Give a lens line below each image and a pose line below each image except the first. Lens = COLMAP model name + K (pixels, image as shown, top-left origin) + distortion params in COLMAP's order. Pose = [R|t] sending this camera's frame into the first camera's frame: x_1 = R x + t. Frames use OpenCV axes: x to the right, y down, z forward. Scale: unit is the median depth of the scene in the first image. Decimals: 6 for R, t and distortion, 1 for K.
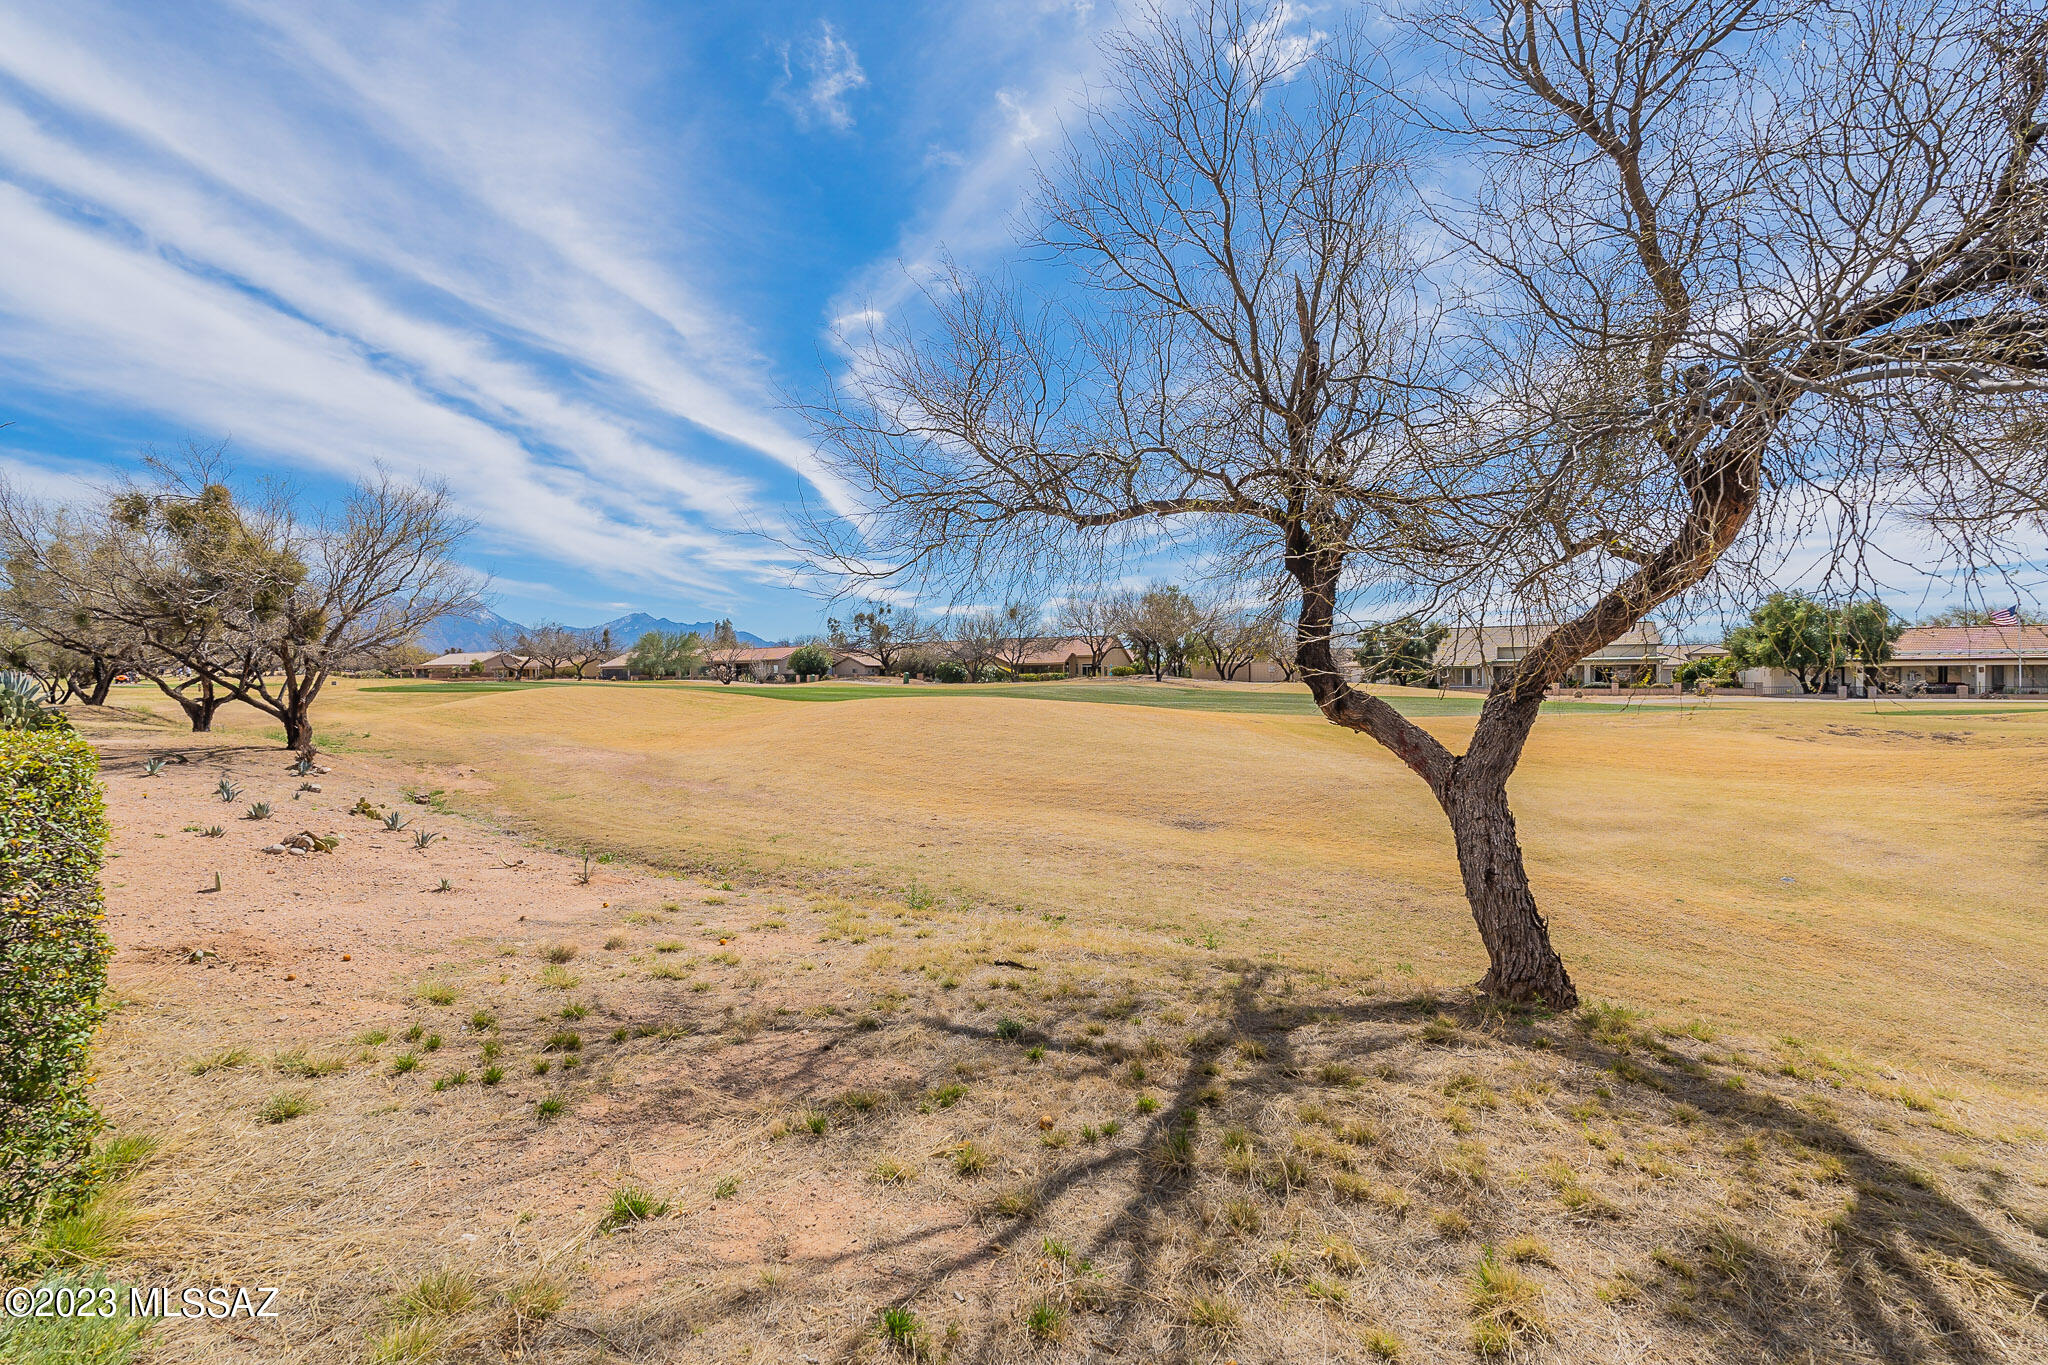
lens RADIAL K [[909.2, 0, 1026.3], [0, 909.2, 678.9], [0, 0, 1]] dist [0.003052, 0.000079]
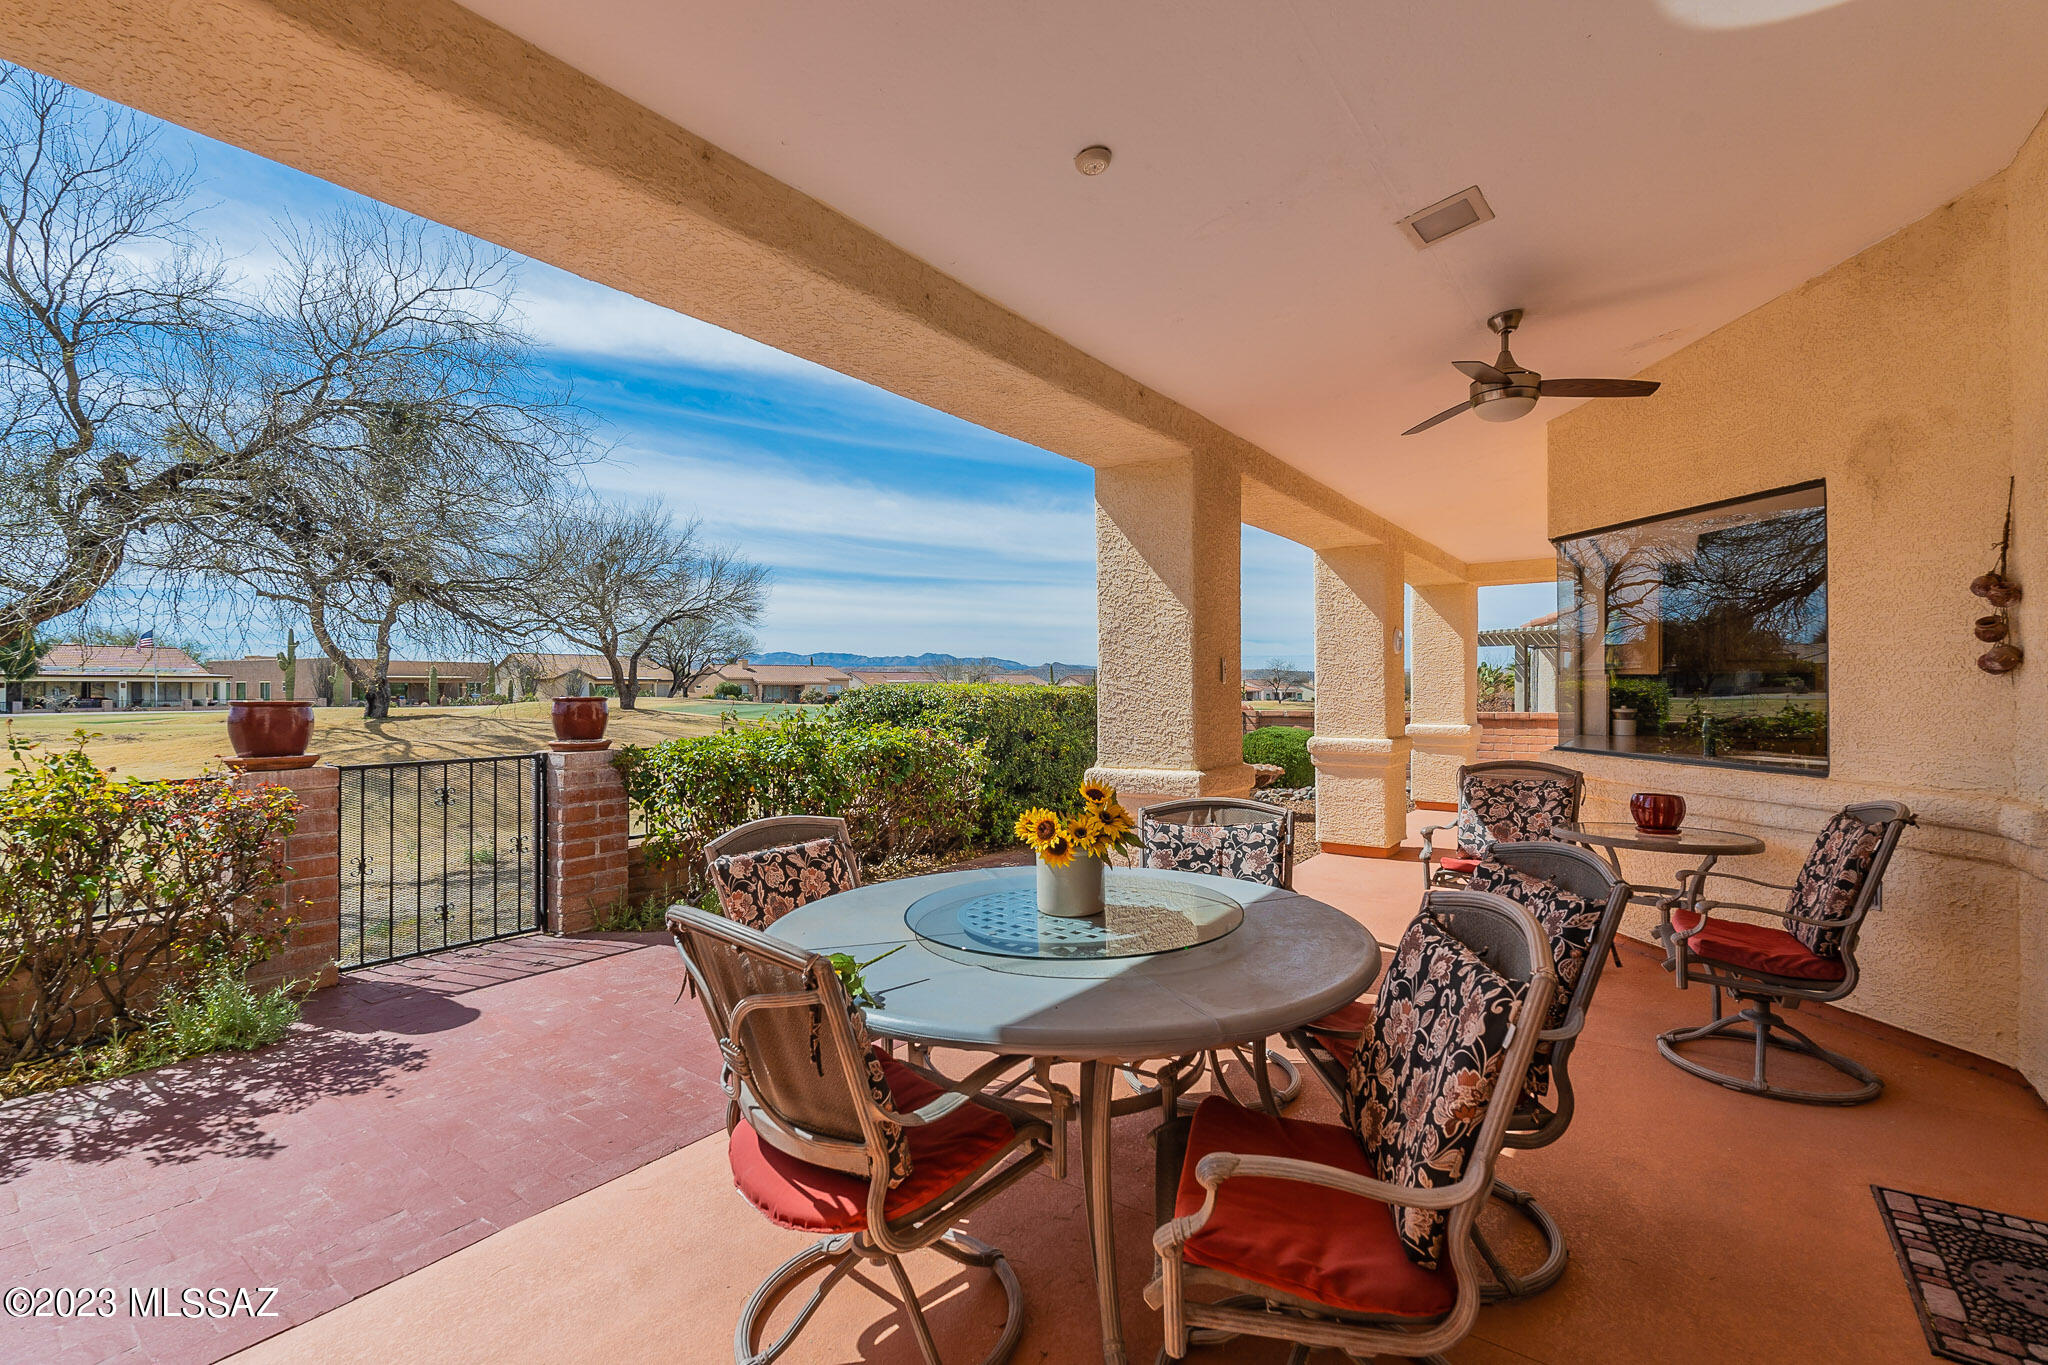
lens RADIAL K [[909.2, 0, 1026.4], [0, 909.2, 685.0], [0, 0, 1]] dist [0.003052, 0.000079]
pose [[-0.030696, 0.009252, 0.999486, -0.102371], [0.003527, 0.999952, -0.009148, 0.003261], [-0.999523, 0.003244, -0.030728, -0.070234]]
